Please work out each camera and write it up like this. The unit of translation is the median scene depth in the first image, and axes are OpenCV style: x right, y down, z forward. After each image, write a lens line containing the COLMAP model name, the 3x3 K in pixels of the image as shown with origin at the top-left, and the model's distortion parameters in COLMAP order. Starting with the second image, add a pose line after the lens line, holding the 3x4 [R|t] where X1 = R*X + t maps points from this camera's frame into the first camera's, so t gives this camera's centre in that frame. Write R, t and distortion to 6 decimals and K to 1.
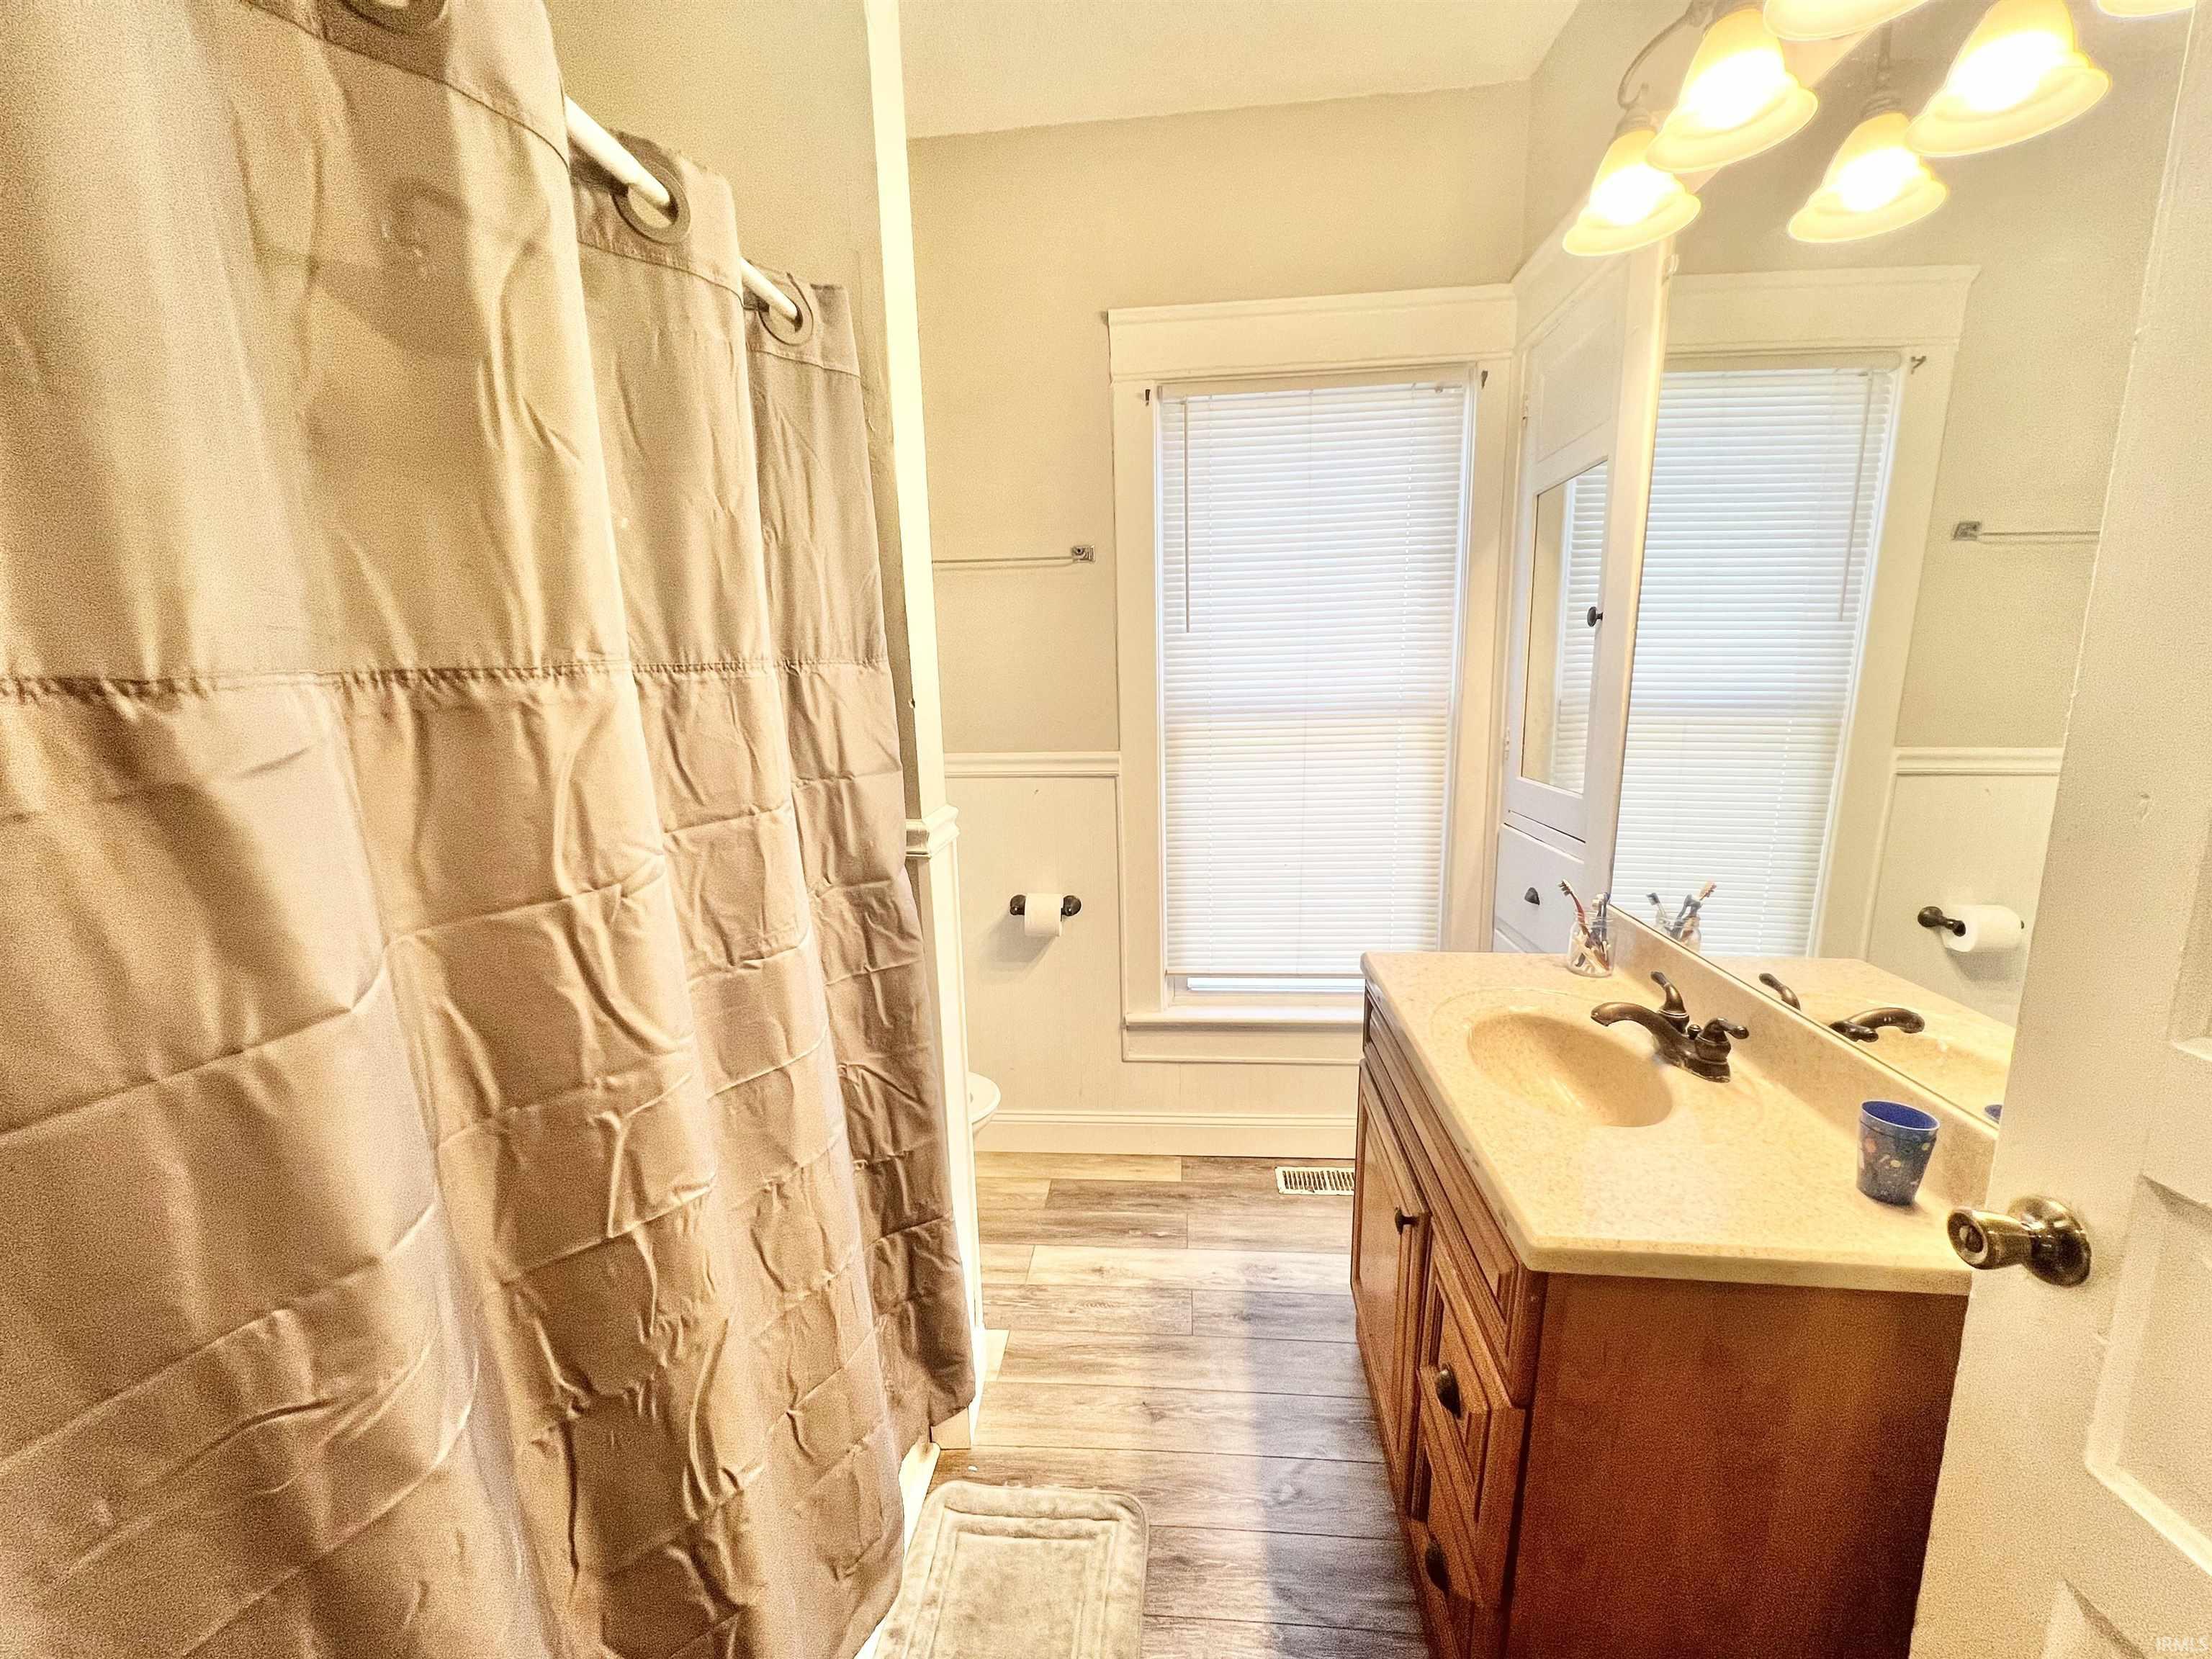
lens RADIAL K [[882.9, 0, 1106.1], [0, 882.9, 836.9], [0, 0, 1]] dist [-0.001702, 0.000320]
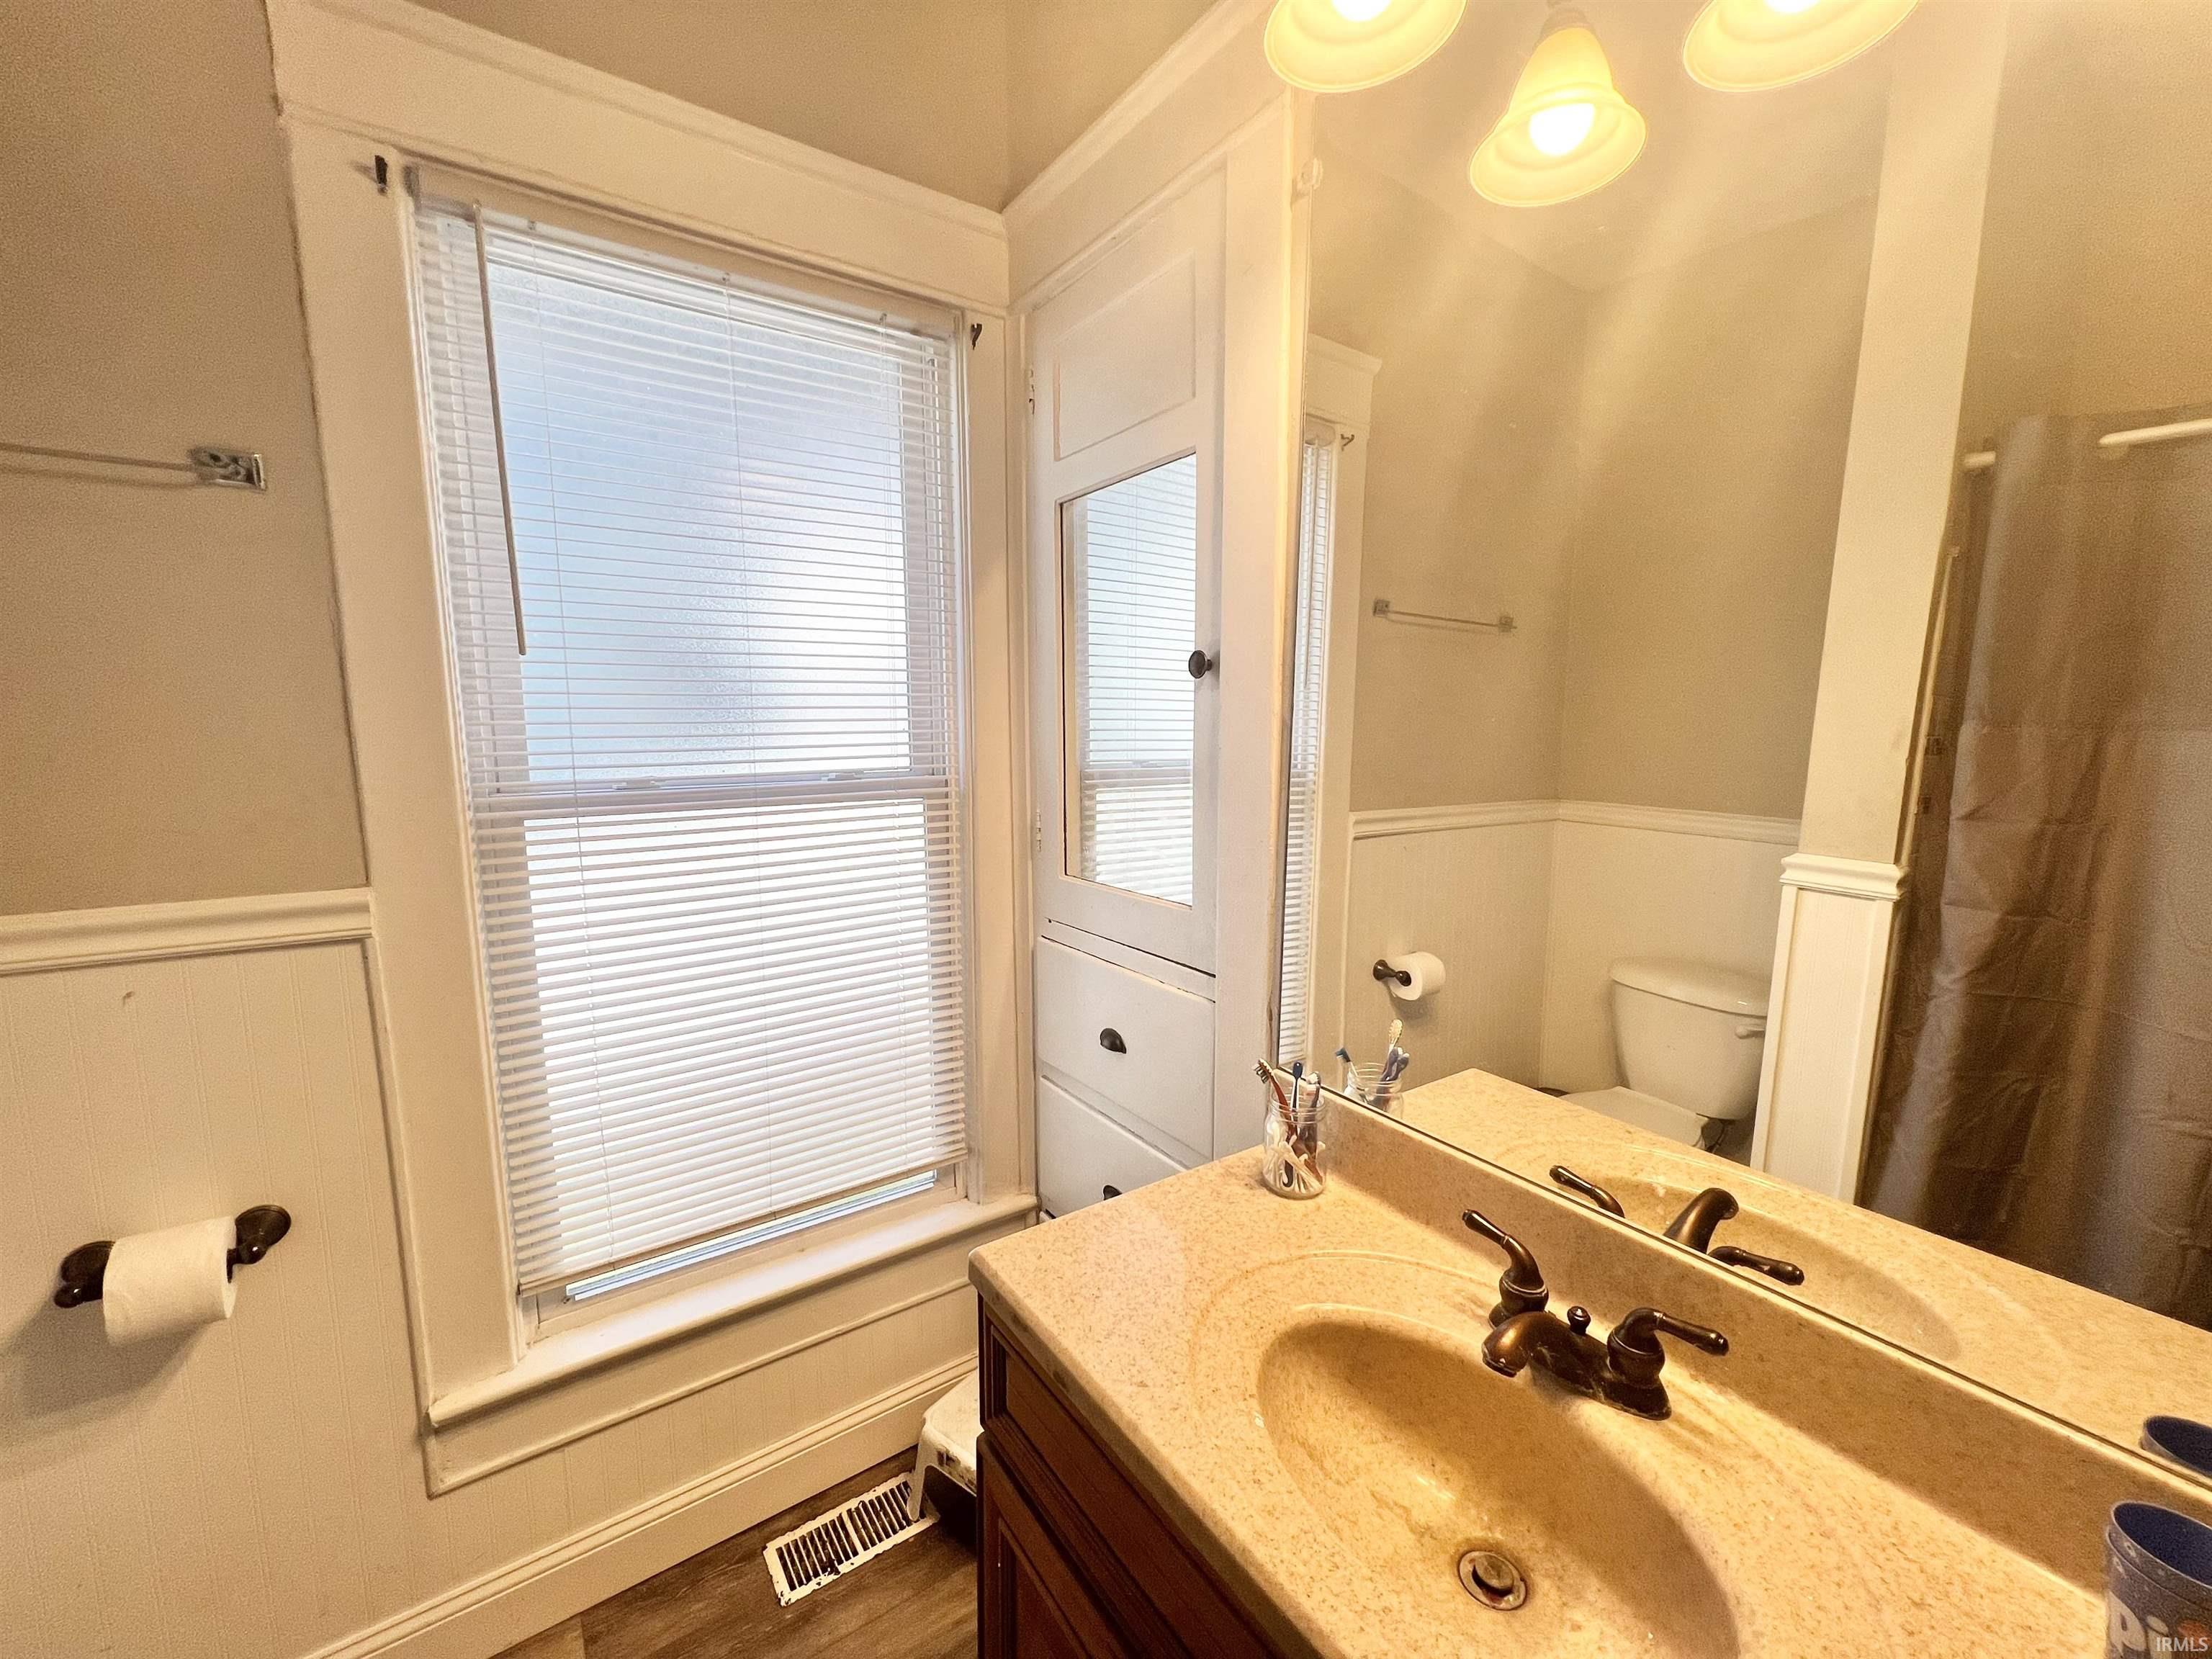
lens RADIAL K [[882.9, 0, 1106.1], [0, 882.9, 836.9], [0, 0, 1]] dist [-0.001702, 0.000320]
pose [[0.765290, -0.062519, 0.640642, 0.018192], [0.100210, 0.994709, -0.022636, -0.078161], [-0.635837, 0.081522, 0.767506, 0.394159]]
